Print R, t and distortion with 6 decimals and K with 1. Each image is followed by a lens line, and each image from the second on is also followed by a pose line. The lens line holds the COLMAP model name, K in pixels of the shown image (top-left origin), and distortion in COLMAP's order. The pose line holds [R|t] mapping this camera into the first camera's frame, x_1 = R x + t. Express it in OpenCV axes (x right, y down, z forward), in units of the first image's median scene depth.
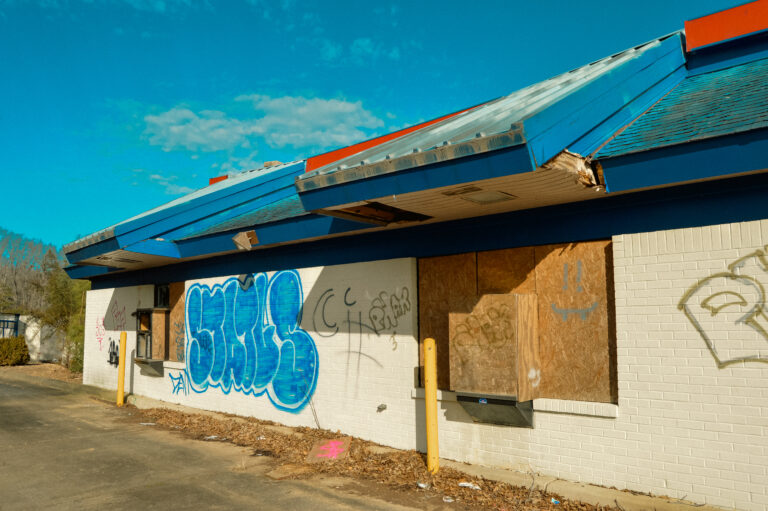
lens RADIAL K [[632.3, 0, 384.0], [0, 632.3, 255.5], [0, 0, 1]] dist [-0.080215, 0.017313]
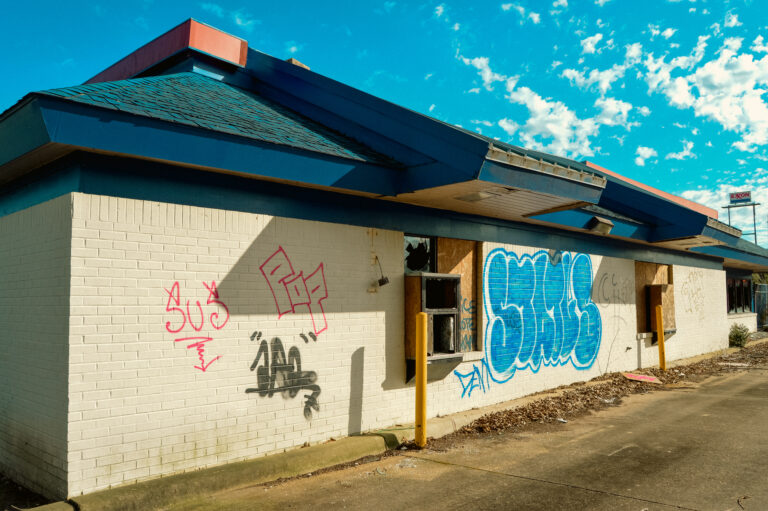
lens RADIAL K [[632.3, 0, 384.0], [0, 632.3, 255.5], [0, 0, 1]] dist [-0.080215, 0.017313]
pose [[-0.060180, 0.079960, 0.994980, -1.175627], [-0.096284, 0.991673, -0.085518, 0.147666], [-0.993533, -0.100947, -0.051980, 1.278879]]
